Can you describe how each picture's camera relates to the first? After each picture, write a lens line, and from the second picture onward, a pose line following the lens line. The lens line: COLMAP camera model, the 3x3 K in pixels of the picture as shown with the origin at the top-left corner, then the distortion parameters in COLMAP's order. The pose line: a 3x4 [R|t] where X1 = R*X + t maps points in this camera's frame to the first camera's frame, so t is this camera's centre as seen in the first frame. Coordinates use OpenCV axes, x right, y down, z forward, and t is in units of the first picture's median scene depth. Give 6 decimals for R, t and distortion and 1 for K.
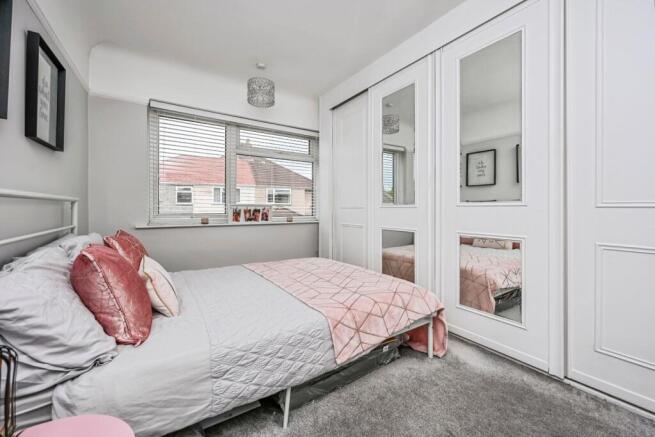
lens RADIAL K [[268.2, 0, 322.0], [0, 268.2, 206.5], [0, 0, 1]] dist [0.000422, 0.000603]
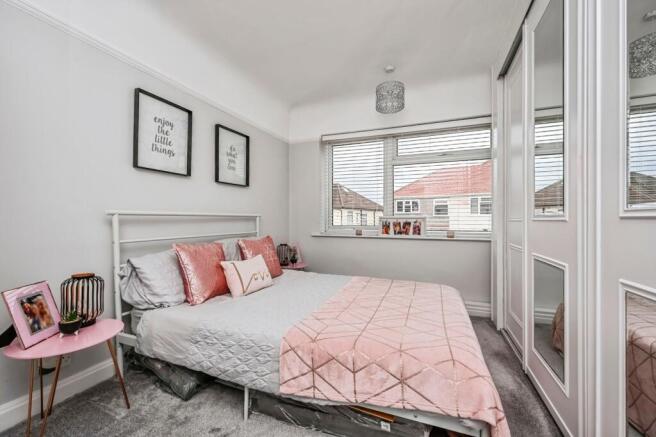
lens RADIAL K [[268.6, 0, 326.7], [0, 268.6, 219.6], [0, 0, 1]] dist [0.000422, 0.000603]
pose [[0.567313, -0.001812, -0.823500, 0.418824], [0.004956, 0.999987, 0.001213, -0.000507], [0.823487, -0.004770, 0.567315, 0.283779]]
